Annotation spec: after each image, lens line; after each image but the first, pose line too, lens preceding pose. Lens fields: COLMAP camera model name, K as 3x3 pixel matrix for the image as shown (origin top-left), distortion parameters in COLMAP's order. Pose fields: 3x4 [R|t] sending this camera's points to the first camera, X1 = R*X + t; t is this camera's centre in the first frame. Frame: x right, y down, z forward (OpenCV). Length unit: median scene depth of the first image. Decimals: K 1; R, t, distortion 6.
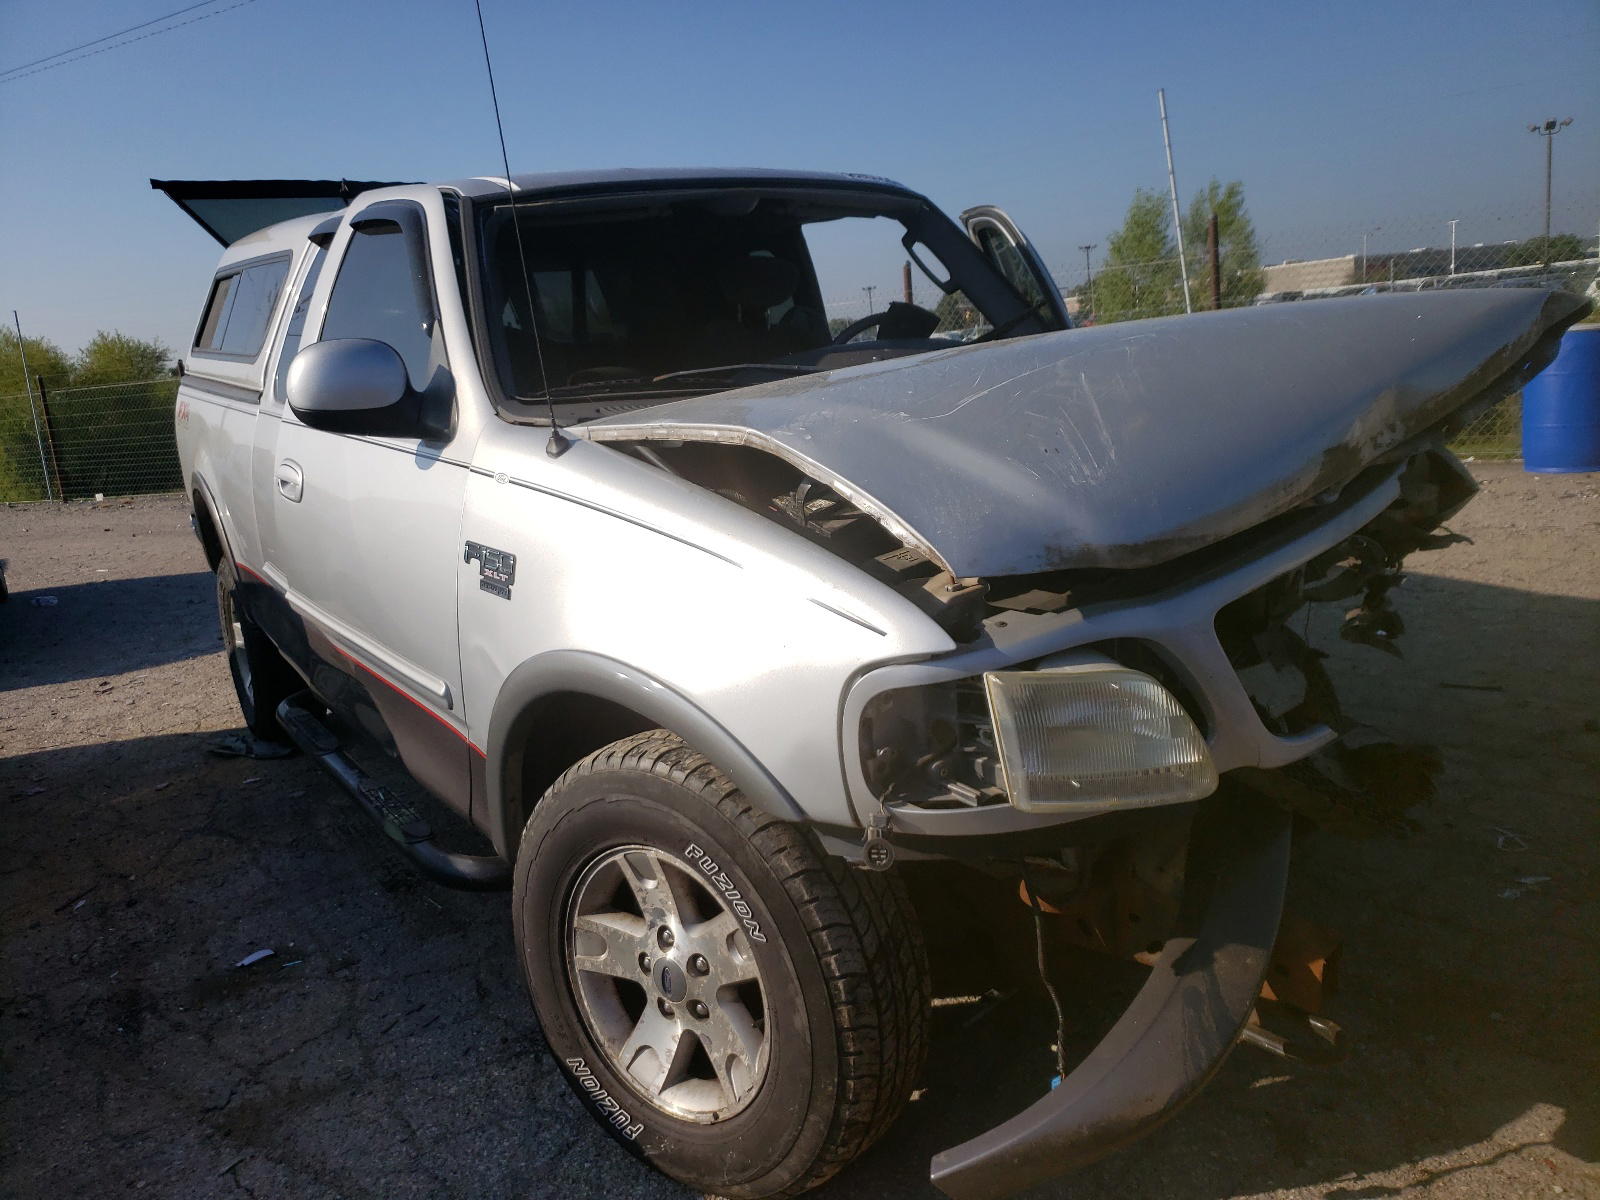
lens RADIAL K [[1221.5, 0, 800.0], [0, 1221.5, 600.0], [0, 0, 1]] dist [0.022680, -0.030797]
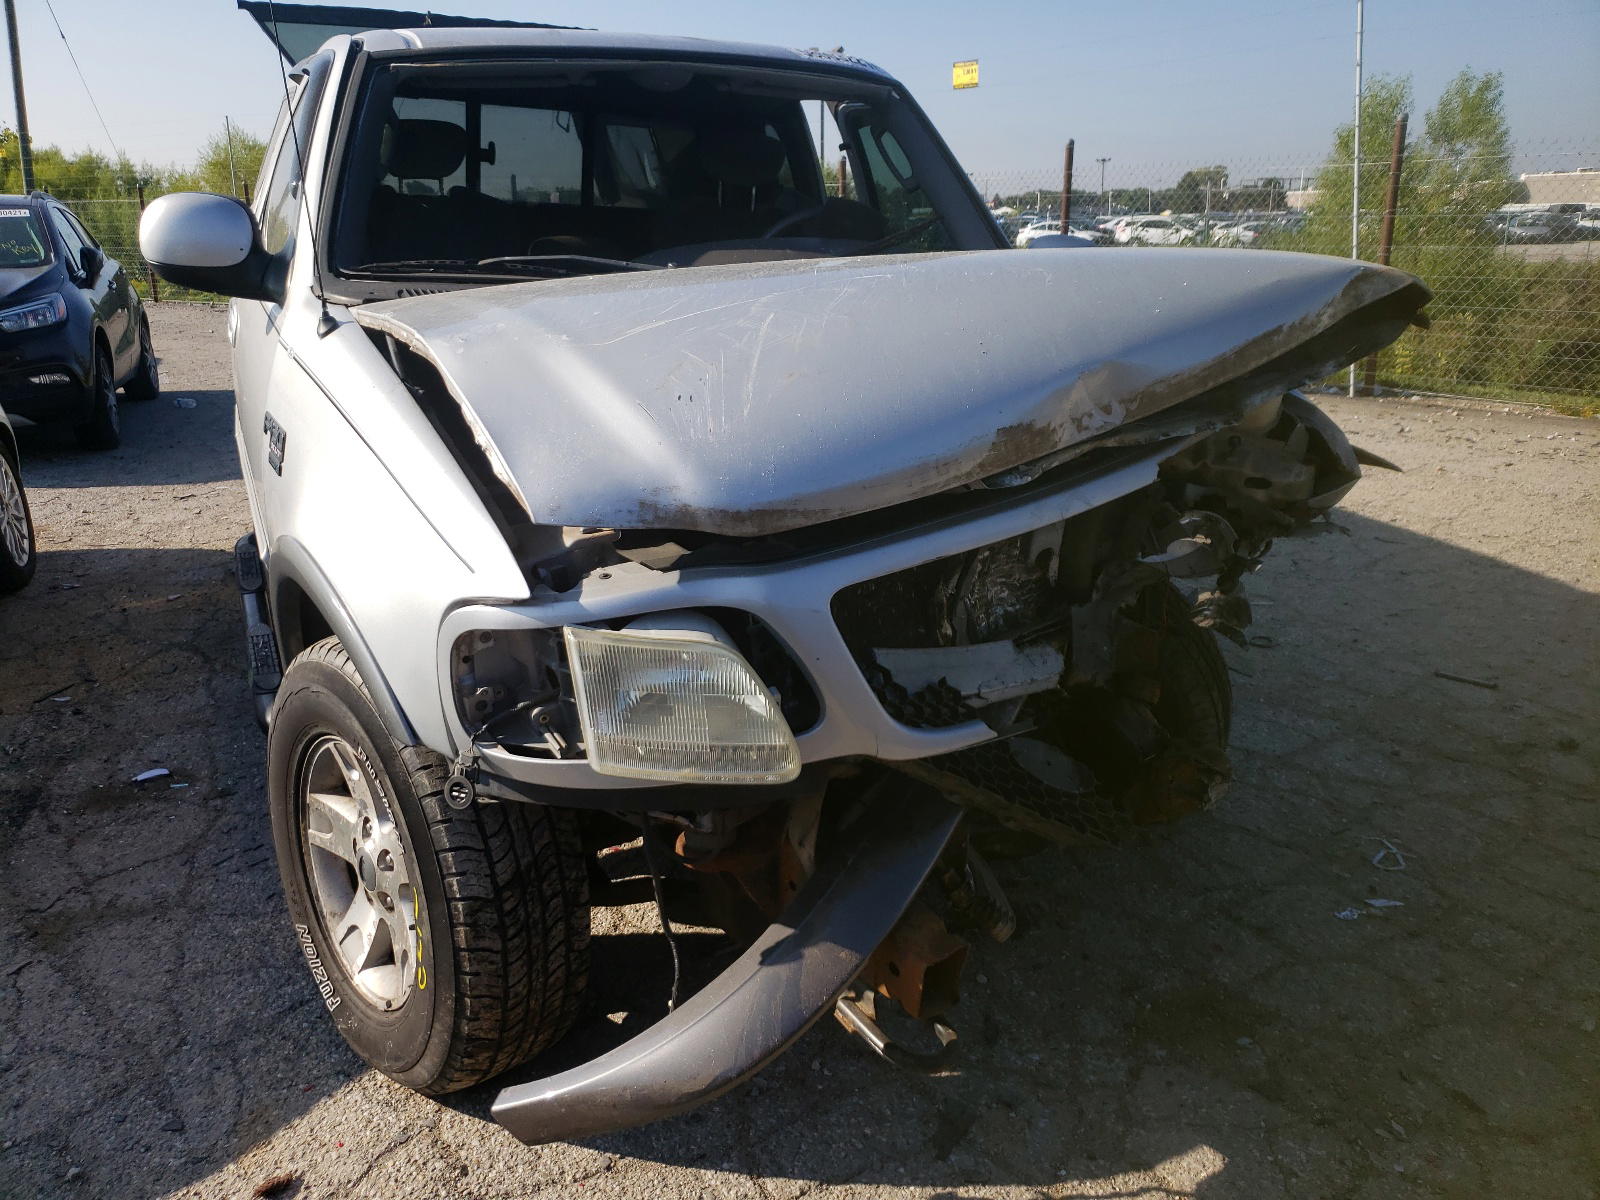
lens RADIAL K [[1207.0, 0, 798.1], [0, 1207.0, 609.9], [0, 0, 1]] dist [0.087371, -0.109860]
pose [[0.982742, 0.132306, -0.129282, 0.393127], [-0.116747, 0.985723, 0.121327, -0.077363], [0.143488, -0.104140, 0.984158, 0.079275]]
